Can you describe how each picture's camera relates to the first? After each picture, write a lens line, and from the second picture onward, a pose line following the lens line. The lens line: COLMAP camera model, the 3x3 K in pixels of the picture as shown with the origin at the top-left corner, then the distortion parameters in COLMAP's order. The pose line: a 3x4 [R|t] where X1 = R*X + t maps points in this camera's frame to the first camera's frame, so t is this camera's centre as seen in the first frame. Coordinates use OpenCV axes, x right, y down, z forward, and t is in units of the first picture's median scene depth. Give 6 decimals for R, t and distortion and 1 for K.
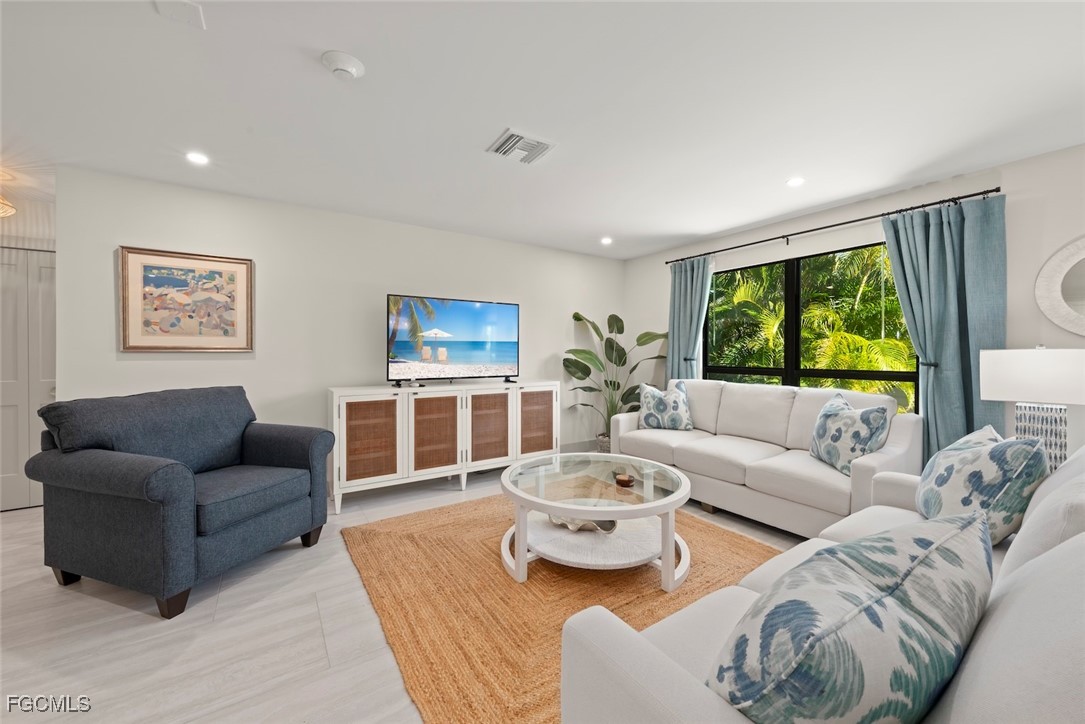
lens RADIAL K [[418.9, 0, 553.4], [0, 418.9, 355.0], [0, 0, 1]] dist [-0.000563, 0.000328]
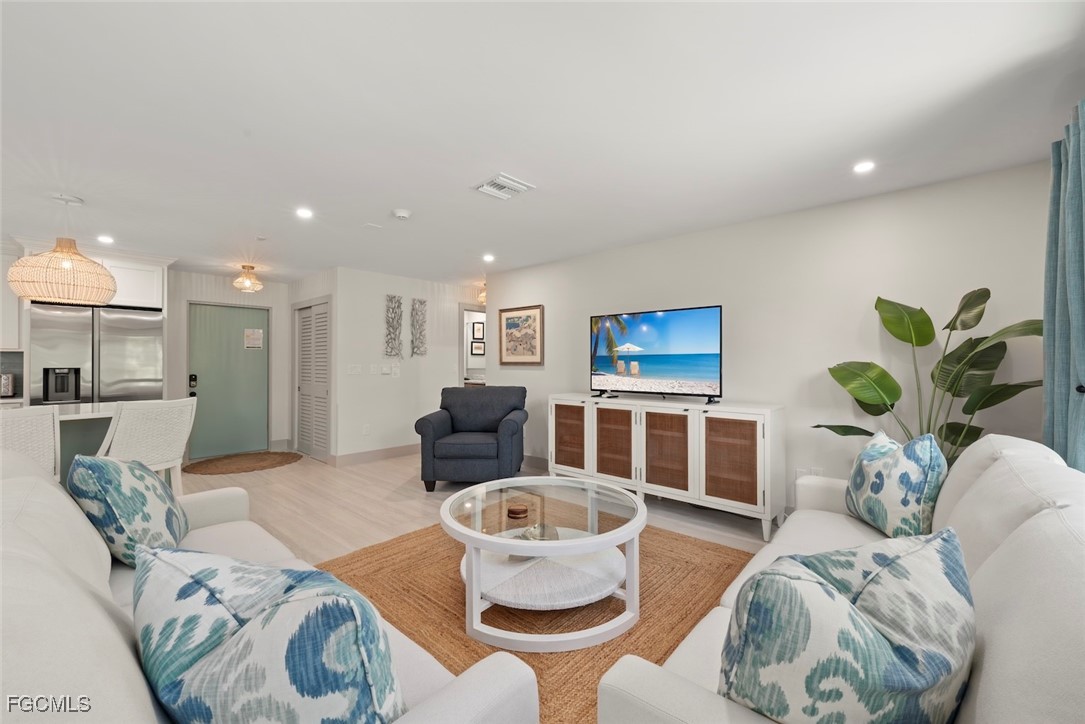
lens RADIAL K [[418.9, 0, 543.8], [0, 418.9, 366.8], [0, 0, 1]] dist [-0.000563, 0.000328]
pose [[0.248812, 0.011826, -0.968480, 0.782391], [-0.005068, 0.999928, 0.010908, -0.017996], [0.968538, 0.002194, 0.248854, 0.630445]]
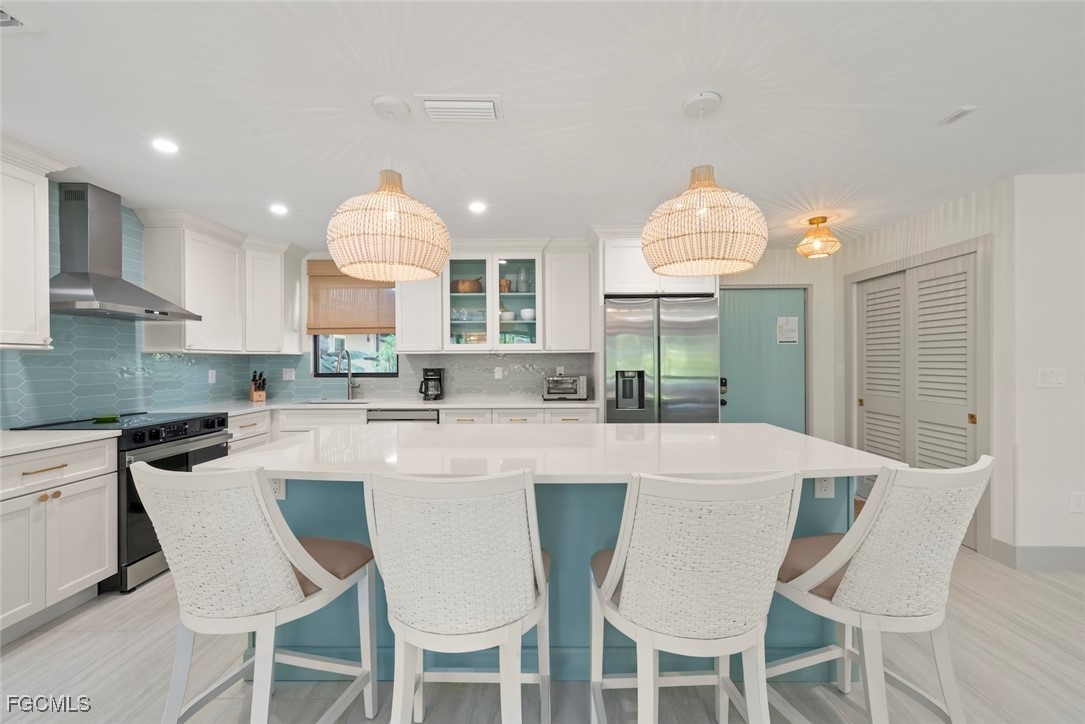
lens RADIAL K [[418.9, 0, 546.2], [0, 418.9, 364.1], [0, 0, 1]] dist [-0.000563, 0.000328]
pose [[-0.571930, 0.011998, -0.820215, 0.225447], [0.002416, 0.999913, 0.012942, -0.024857], [0.820299, 0.005420, -0.571909, -0.013947]]
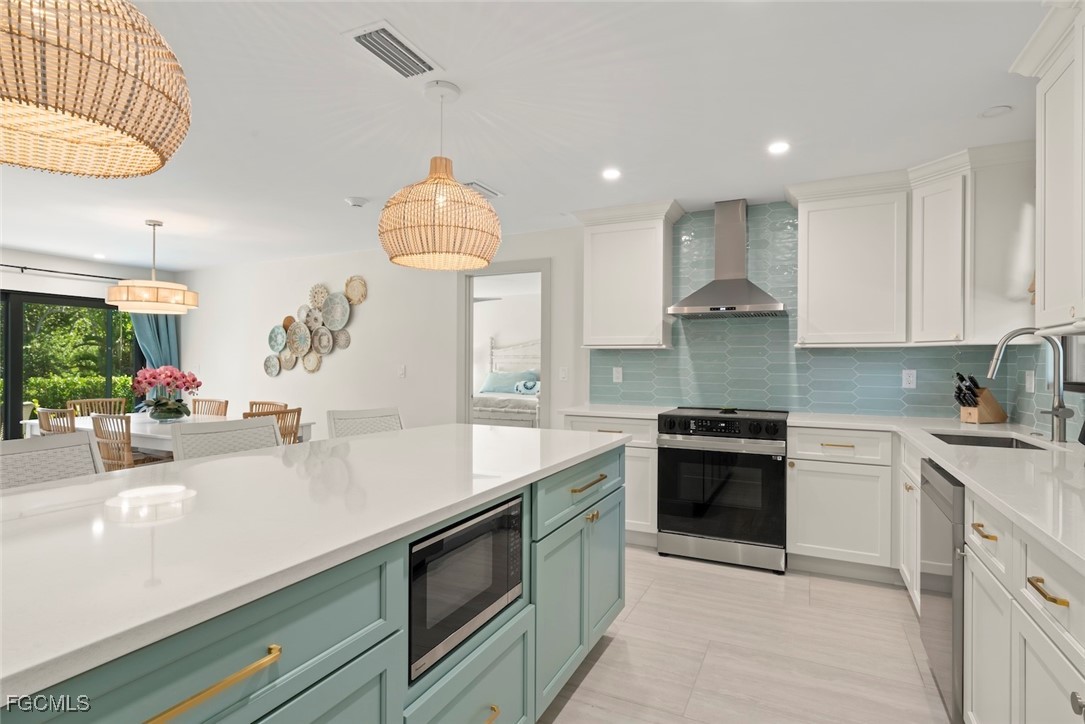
lens RADIAL K [[539.4, 0, 537.3], [0, 539.4, 373.3], [0, 0, 1]] dist [-0.000067, 0.002228]
pose [[-0.488515, -0.016698, 0.872396, -0.789891], [-0.001530, 0.999832, 0.018281, -0.007049], [-0.872554, 0.007596, -0.488458, -0.280388]]
